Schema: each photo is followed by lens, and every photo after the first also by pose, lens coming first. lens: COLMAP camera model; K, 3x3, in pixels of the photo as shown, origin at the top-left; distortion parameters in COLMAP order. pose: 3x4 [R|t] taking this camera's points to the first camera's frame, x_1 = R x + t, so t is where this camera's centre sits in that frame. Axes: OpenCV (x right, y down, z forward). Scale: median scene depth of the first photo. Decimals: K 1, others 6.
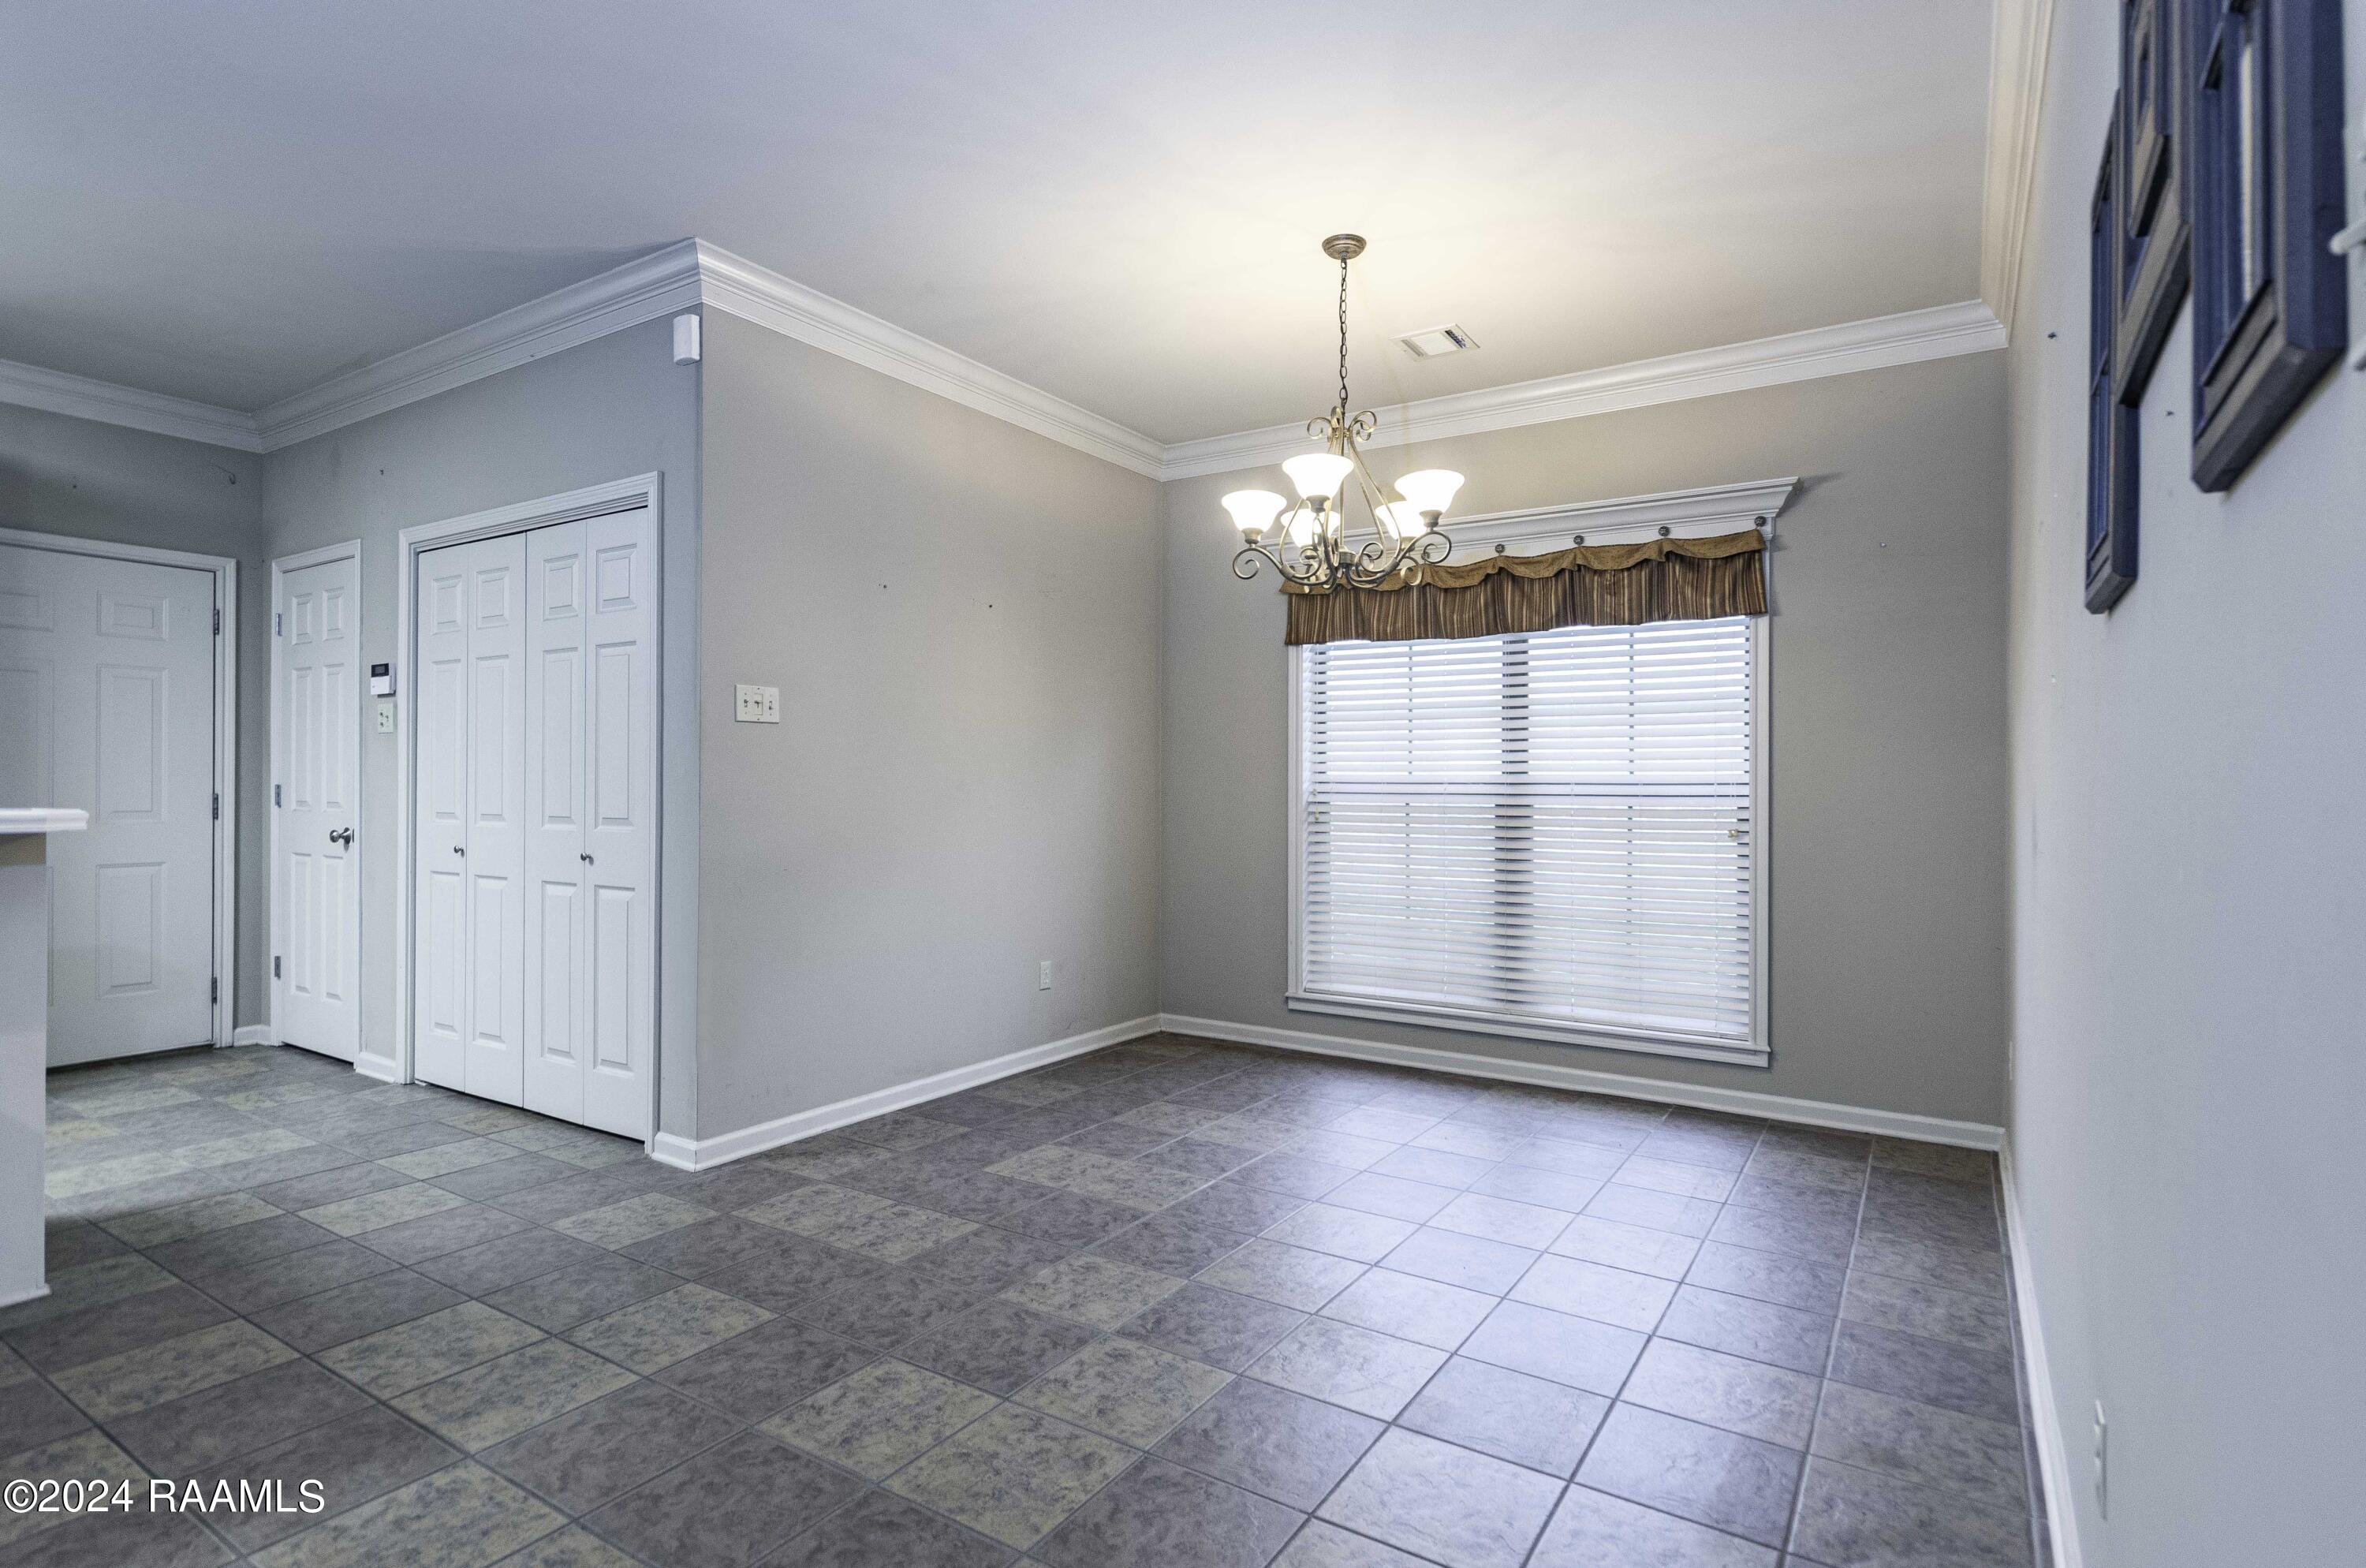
lens RADIAL K [[1183.9, 0, 1183.0], [0, 1183.9, 784.0], [0, 0, 1]] dist [0.000405, -0.001331]
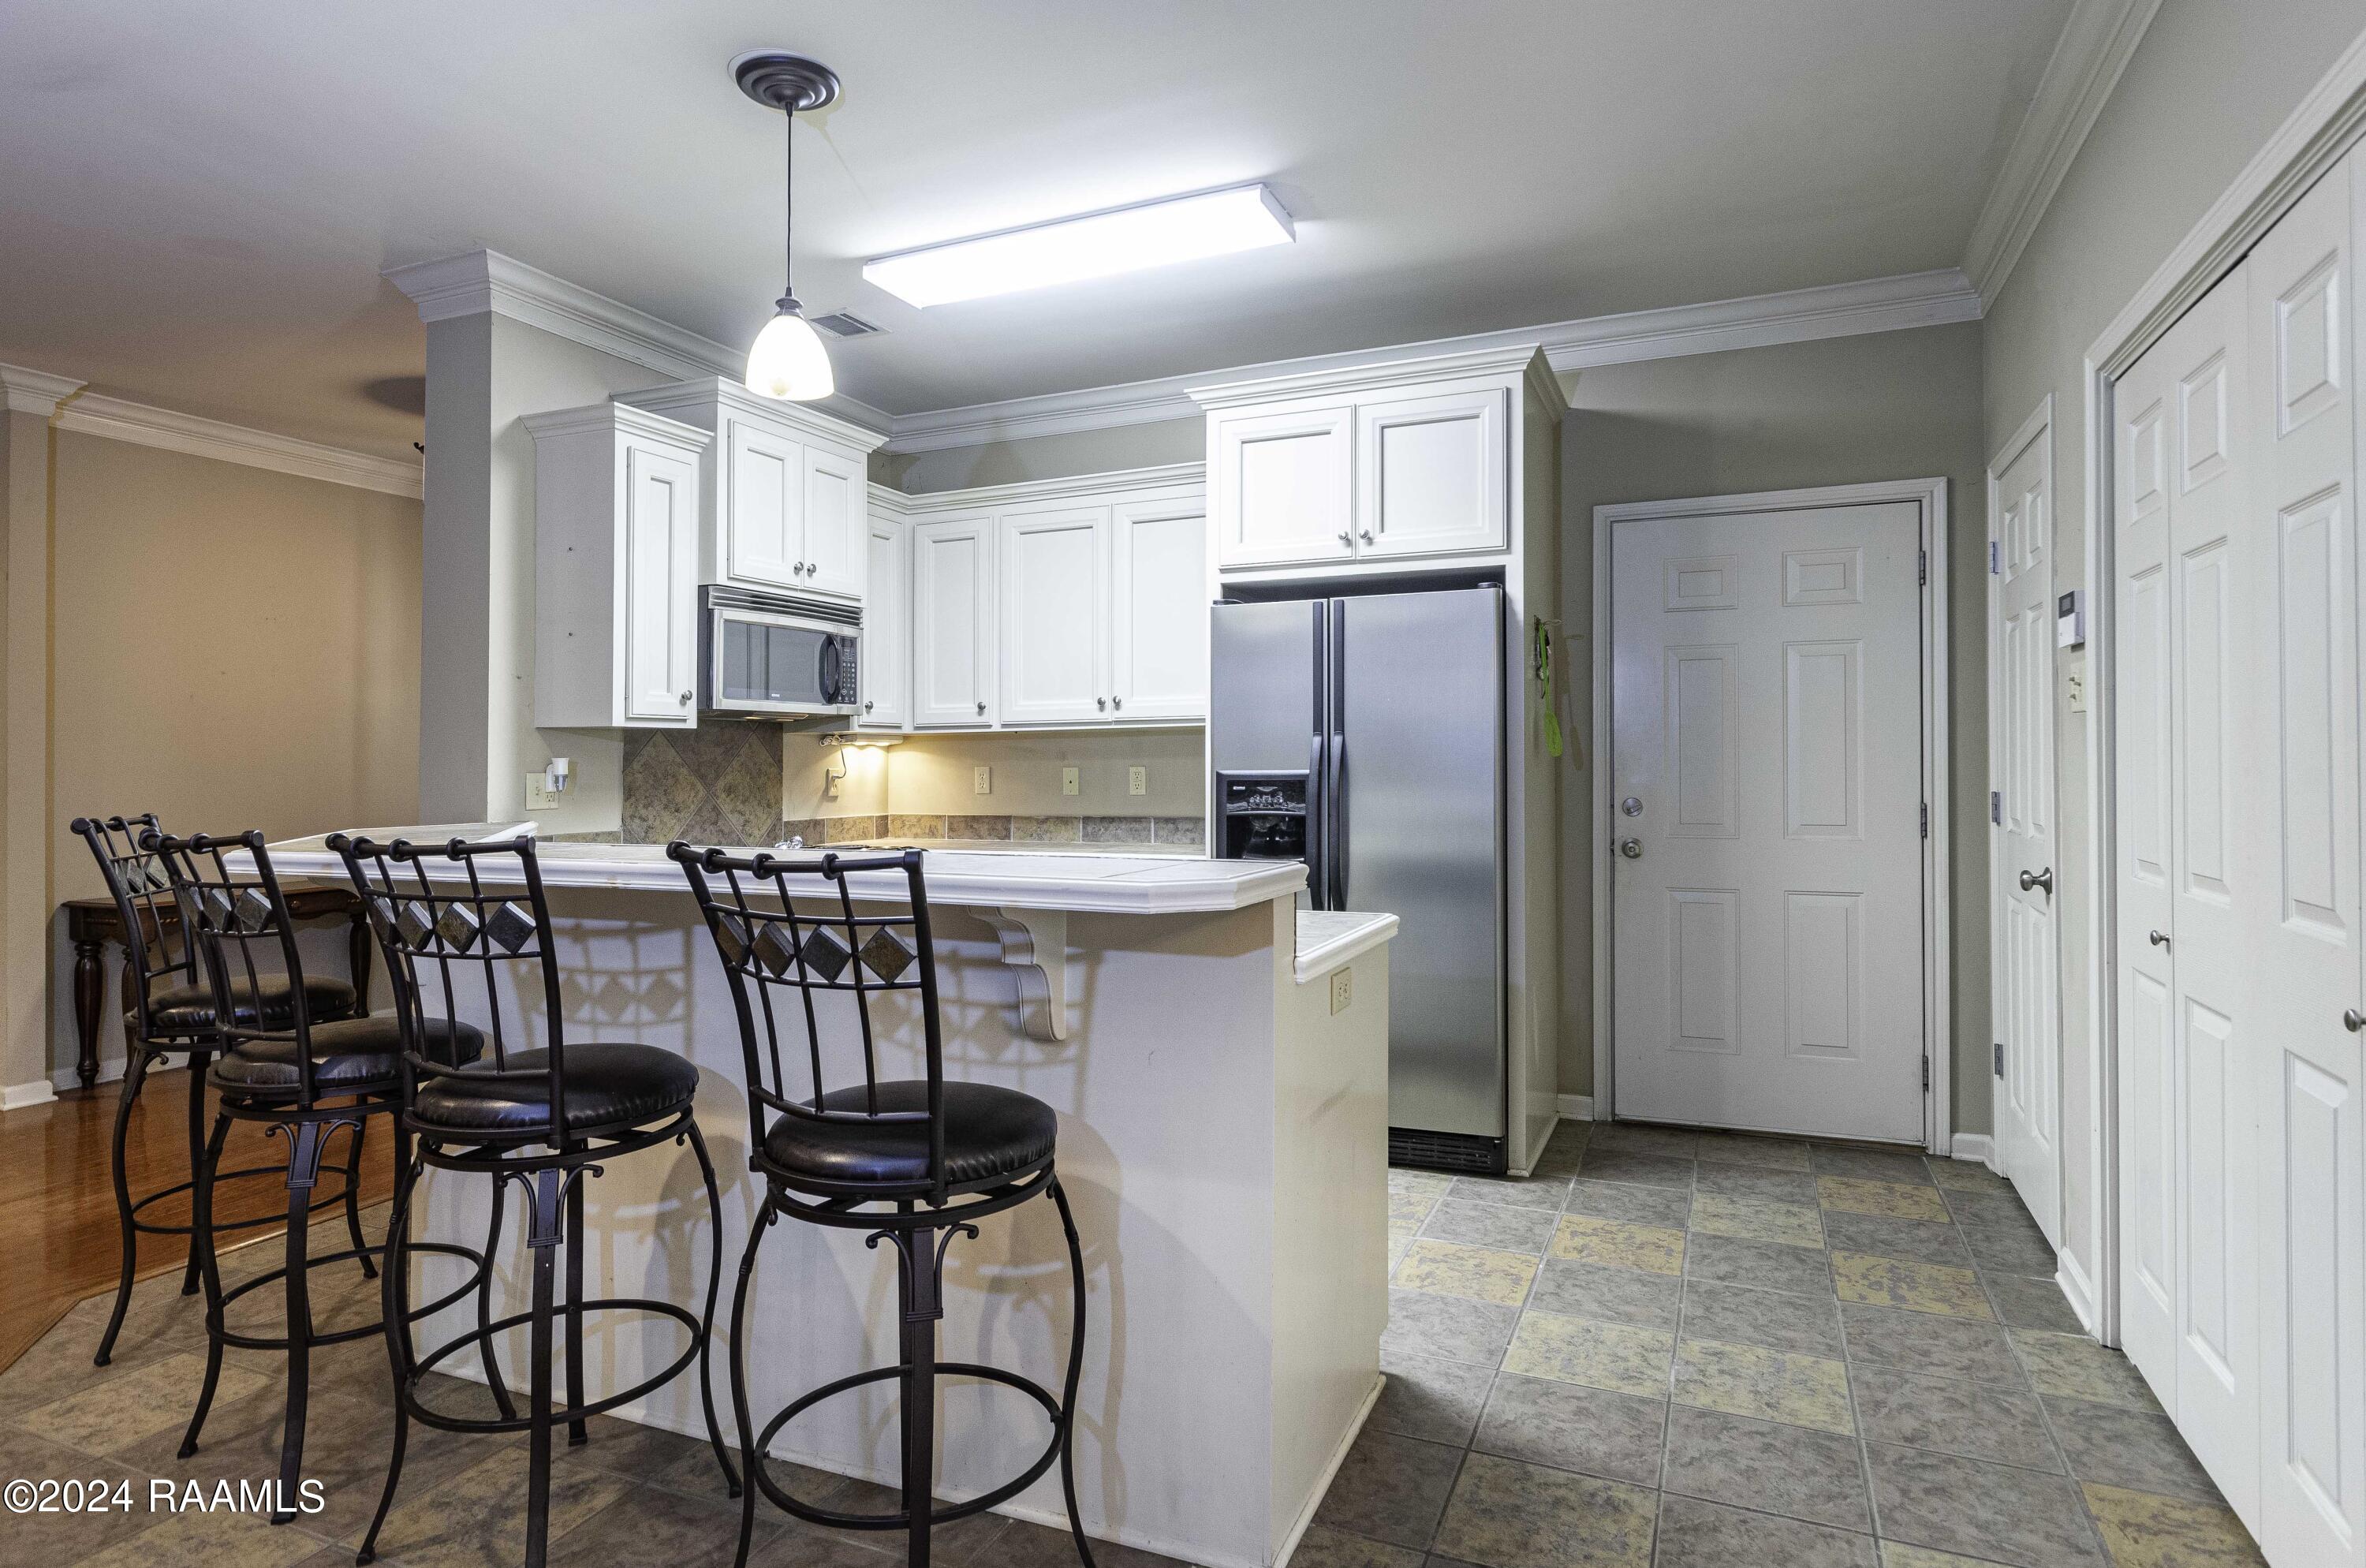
lens RADIAL K [[1261.2, 0, 1207.4], [0, 1261.2, 748.7], [0, 0, 1]] dist [0.005079, -0.000099]
pose [[0.169968, -0.016018, -0.985319, -0.141938], [0.010999, 0.999836, -0.014356, -0.021648], [0.985388, -0.008397, 0.170116, 0.491993]]
